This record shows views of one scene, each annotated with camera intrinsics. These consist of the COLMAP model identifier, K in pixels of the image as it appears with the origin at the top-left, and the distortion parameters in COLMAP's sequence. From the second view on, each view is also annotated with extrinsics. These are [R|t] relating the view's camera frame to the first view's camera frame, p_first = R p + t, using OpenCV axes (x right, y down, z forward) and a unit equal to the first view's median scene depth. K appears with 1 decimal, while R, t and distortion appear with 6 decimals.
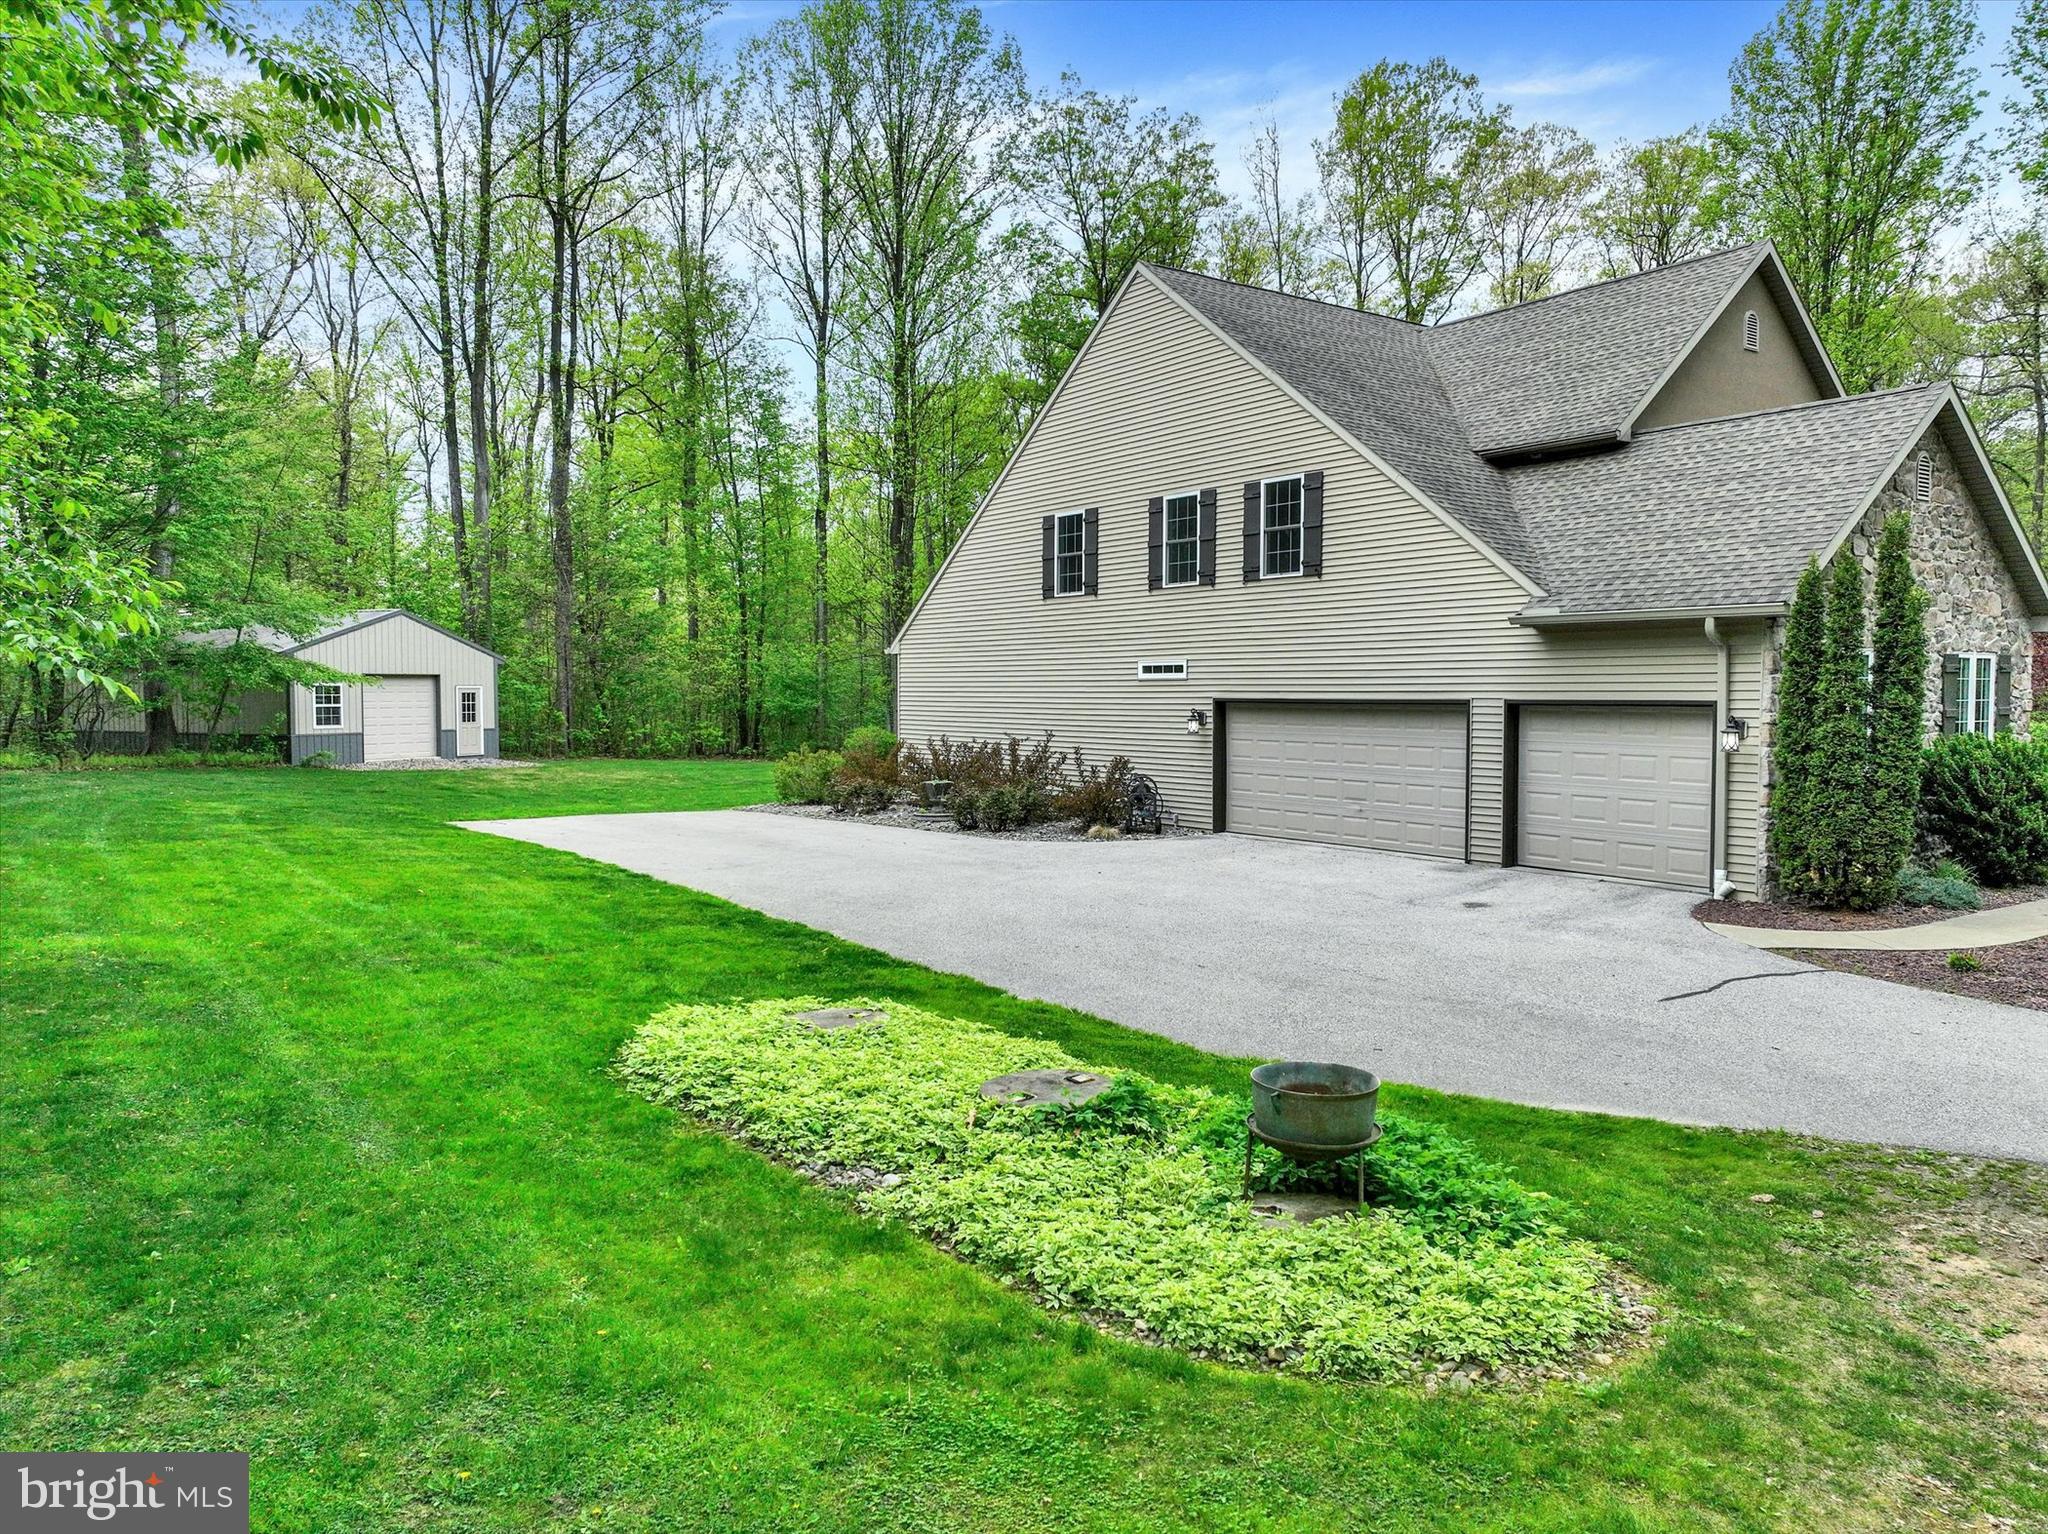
lens RADIAL K [[1402.4, 0, 1024.0], [0, 1402.4, 767.0], [0, 0, 1]] dist [0.003718, 0.001968]
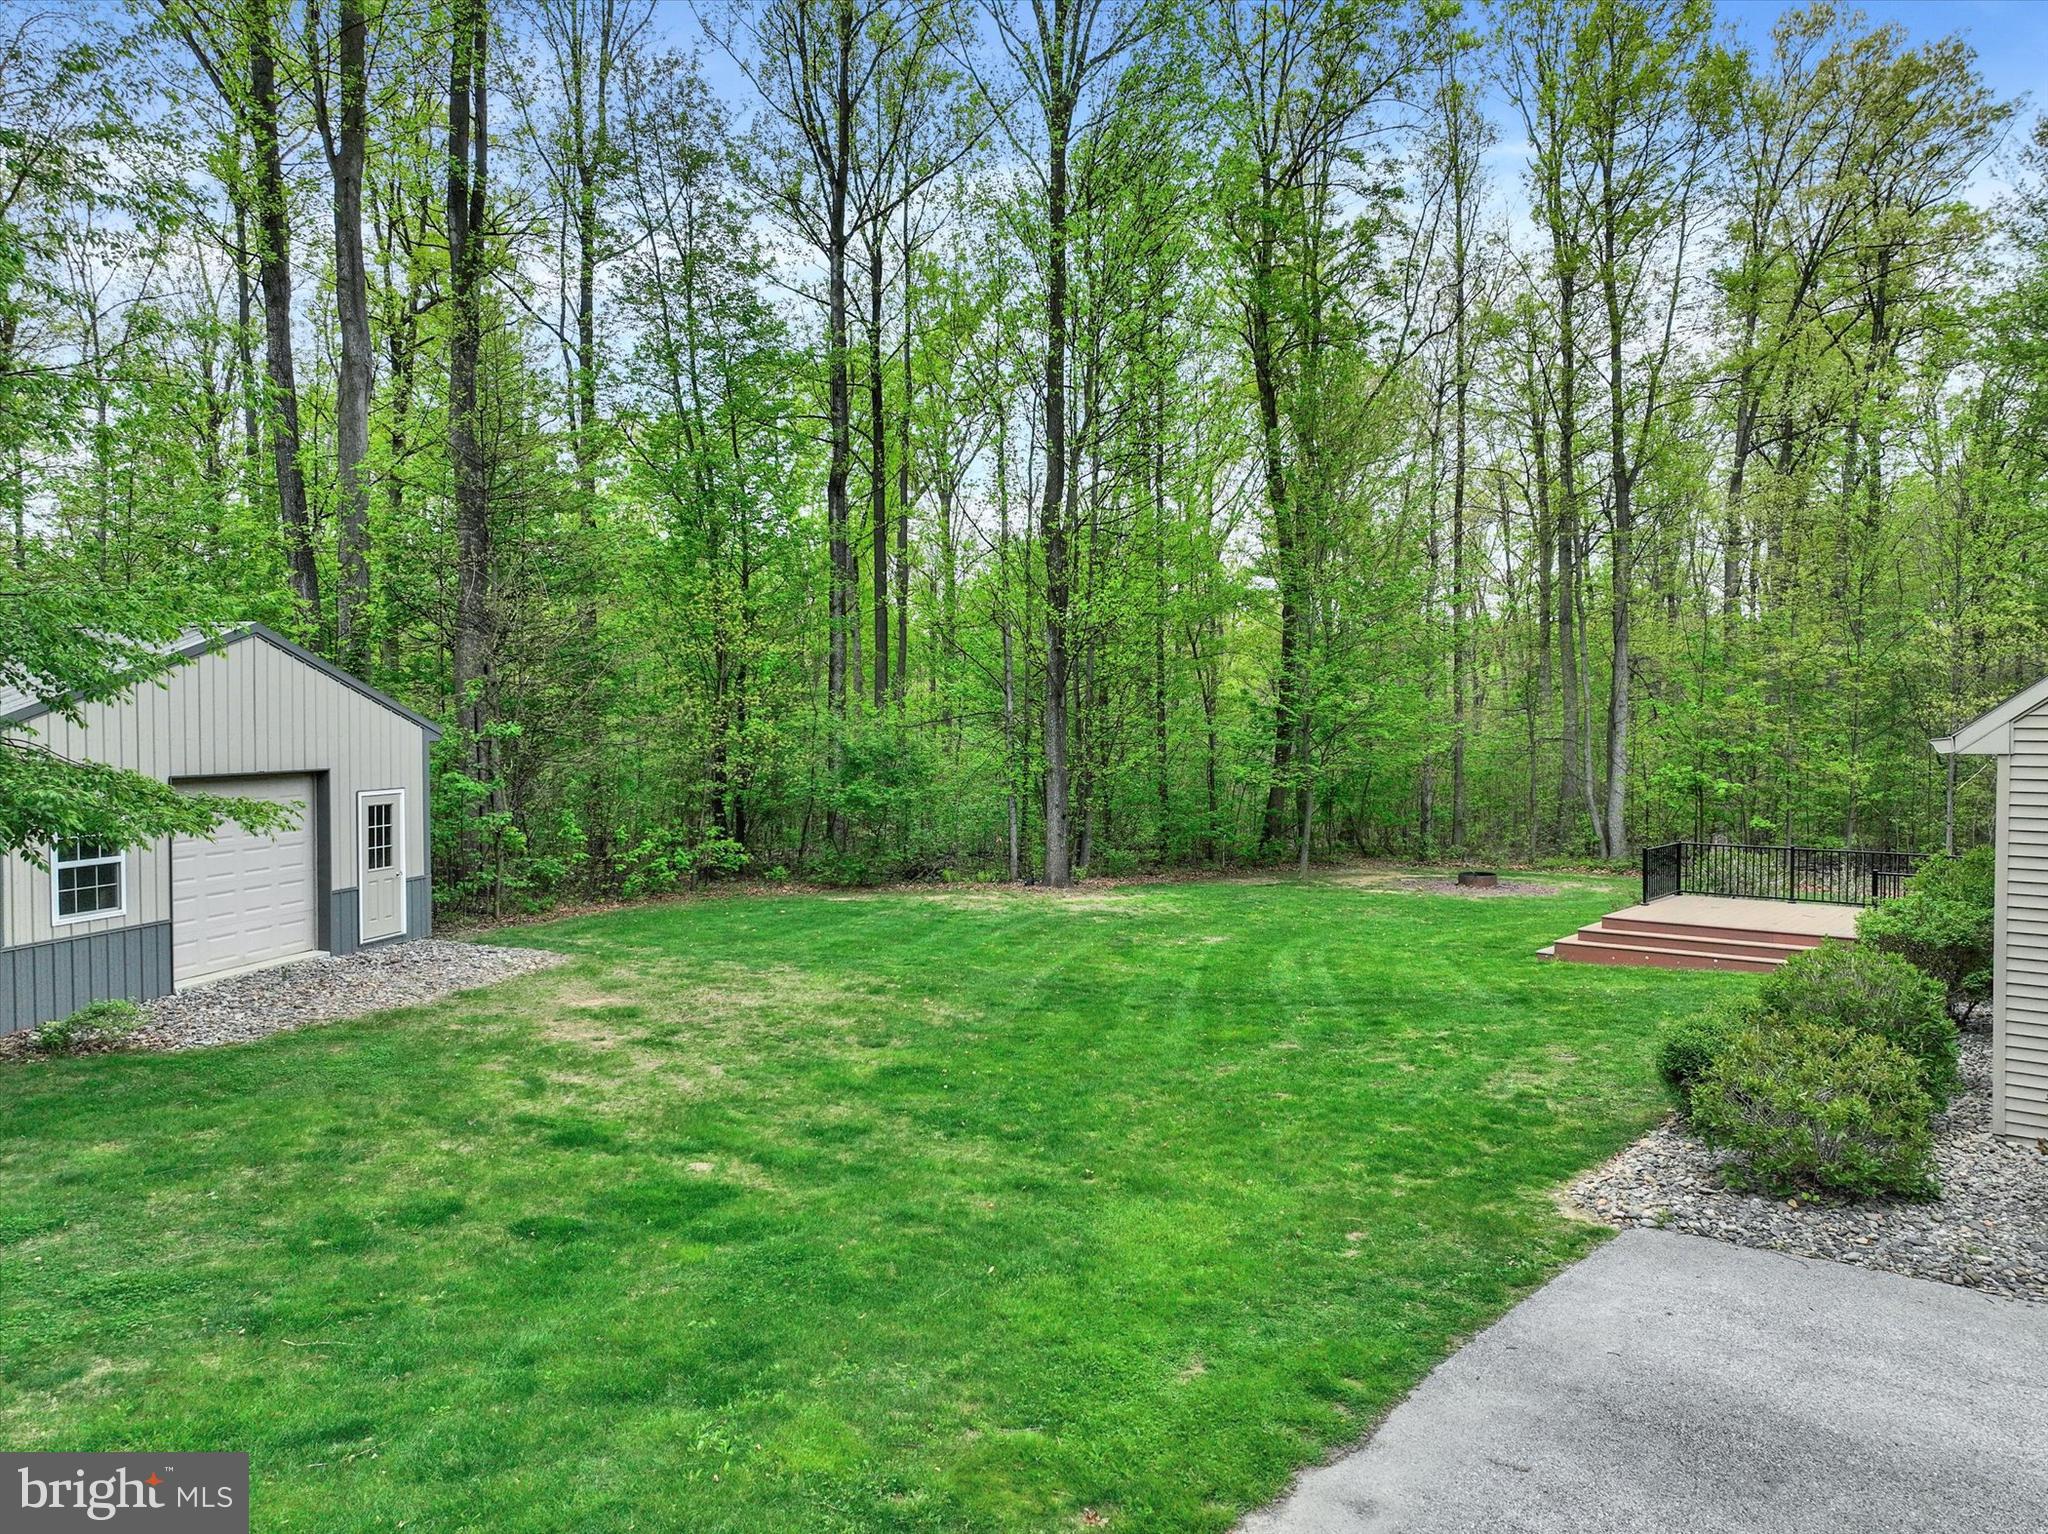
lens RADIAL K [[1402.4, 0, 1024.0], [0, 1402.4, 767.0], [0, 0, 1]] dist [0.003718, 0.001968]
pose [[0.967638, -0.012398, 0.252038, -0.308563], [0.017829, 0.999655, -0.019274, -0.053181], [-0.251713, 0.023144, 0.967525, 0.497407]]
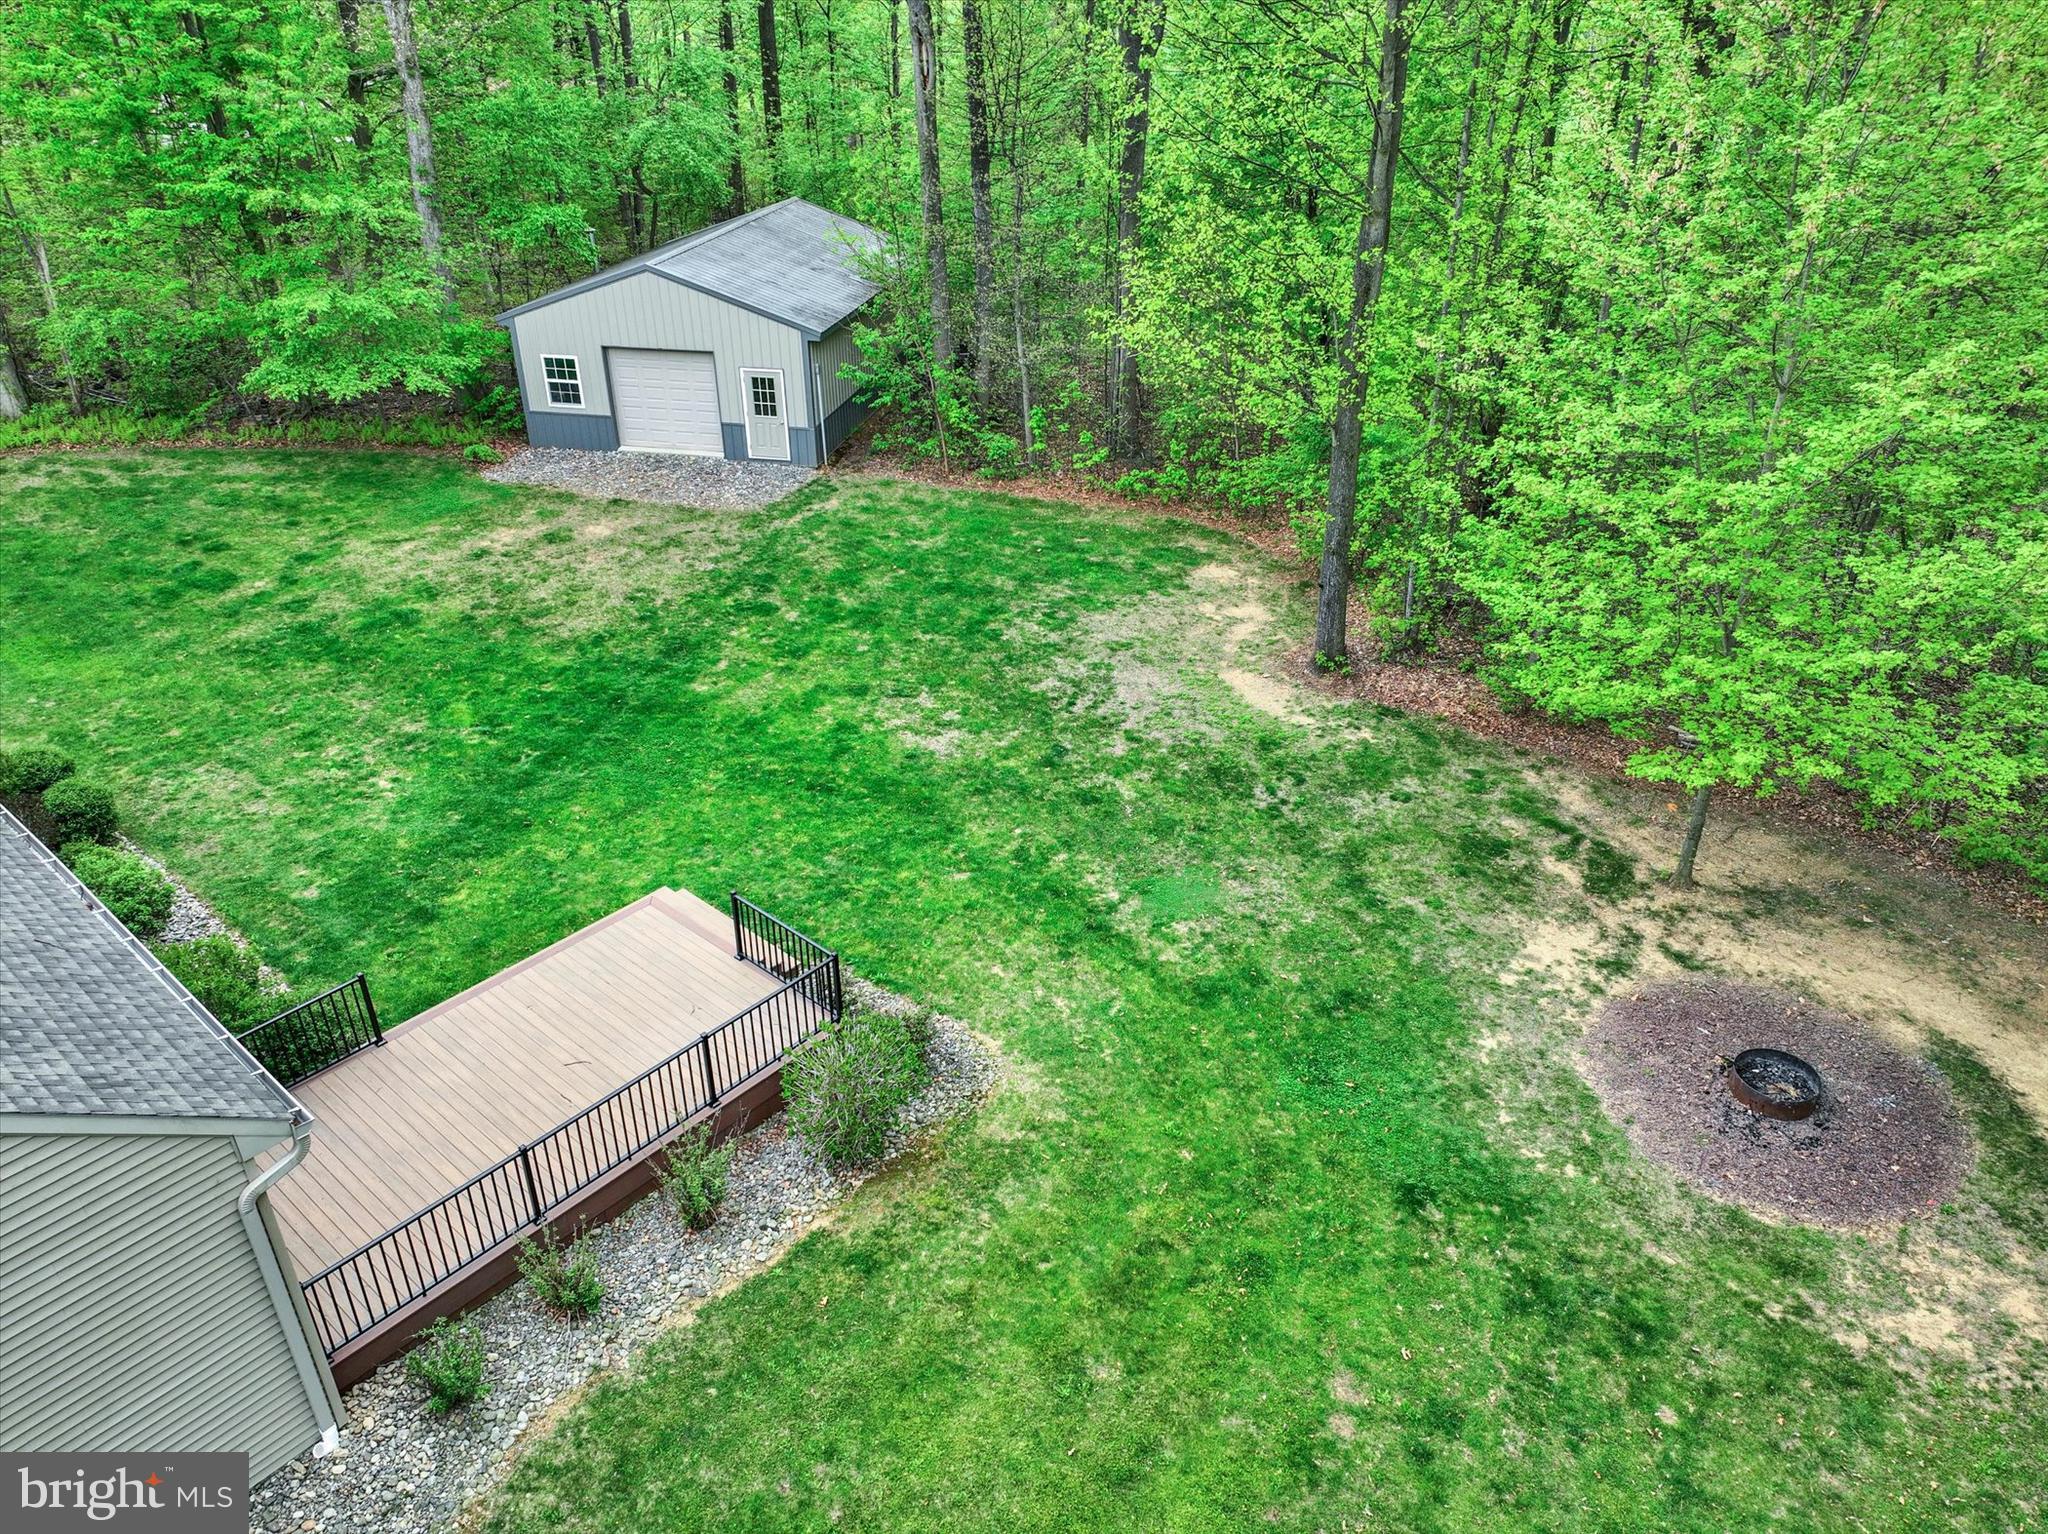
lens RADIAL K [[1402.4, 0, 1024.0], [0, 1402.4, 767.0], [0, 0, 1]] dist [0.003718, 0.001968]
pose [[0.239761, 0.469611, -0.849694, 0.375965], [-0.051753, 0.880161, 0.471846, -0.232917], [0.969452, -0.069156, 0.235332, 0.960185]]
